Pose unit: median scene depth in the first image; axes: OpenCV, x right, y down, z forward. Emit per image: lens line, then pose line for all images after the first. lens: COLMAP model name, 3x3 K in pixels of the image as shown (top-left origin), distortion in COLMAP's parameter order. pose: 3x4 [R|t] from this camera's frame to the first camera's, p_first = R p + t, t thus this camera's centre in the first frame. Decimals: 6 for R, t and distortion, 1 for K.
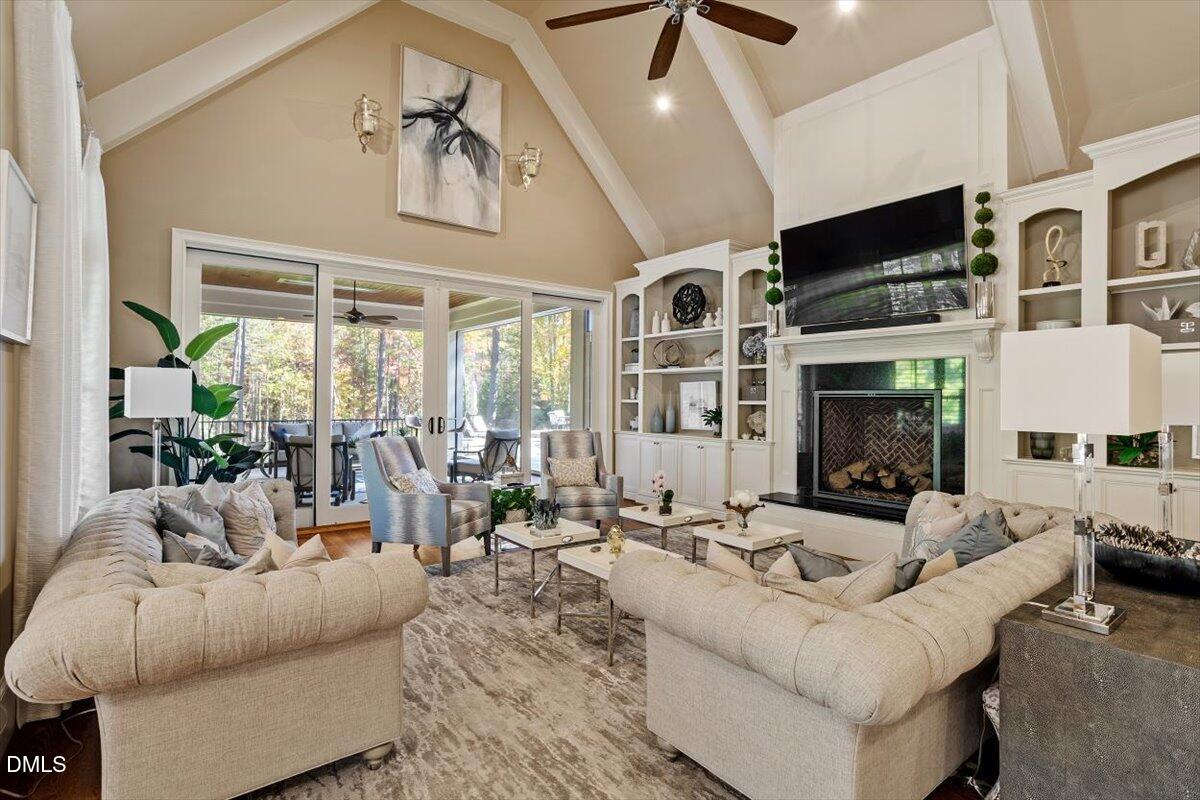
lens RADIAL K [[582.0, 0, 600.0], [0, 582.0, 400.0], [0, 0, 1]] dist [-0.046939, 0.028901]
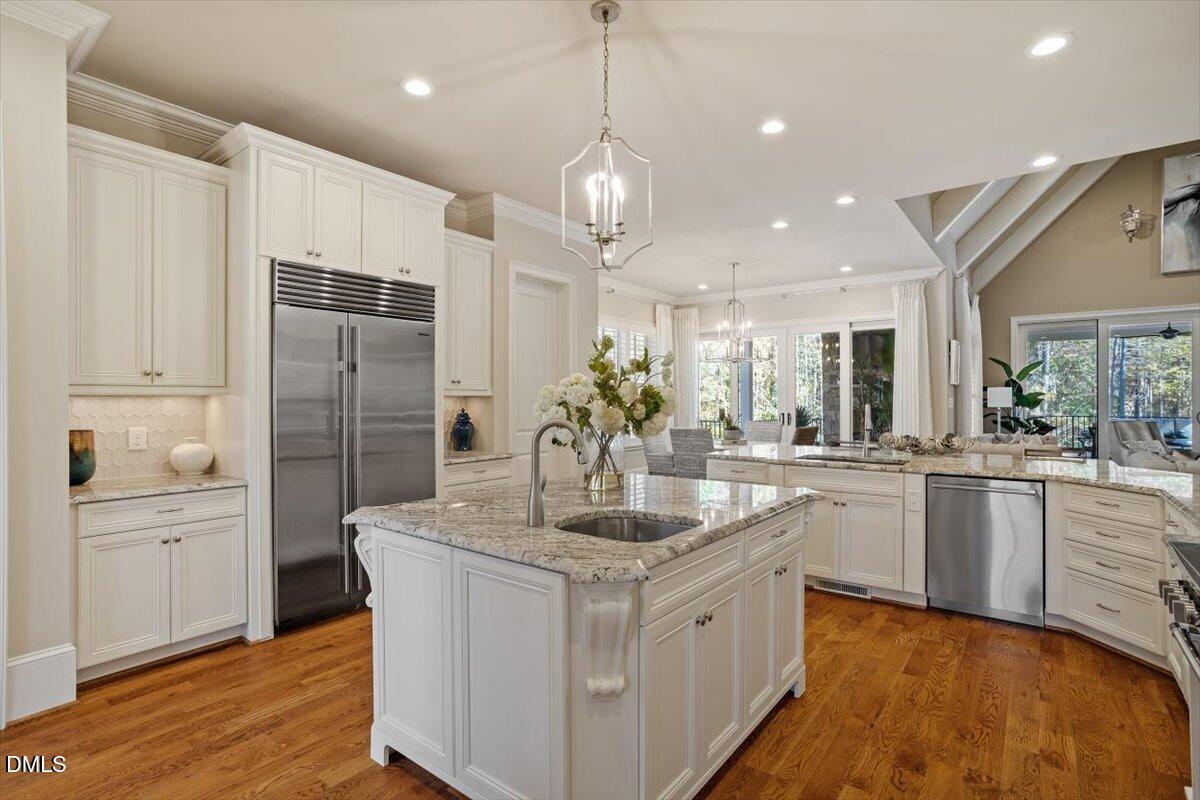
lens RADIAL K [[577.1, 0, 599.9], [0, 577.1, 395.2], [0, 0, 1]] dist [-0.000361, 0.000647]
pose [[0.250101, -0.014699, -0.968108, 0.699068], [0.003815, 0.999892, -0.014196, 0.003874], [0.968212, -0.000143, 0.250130, -0.748525]]
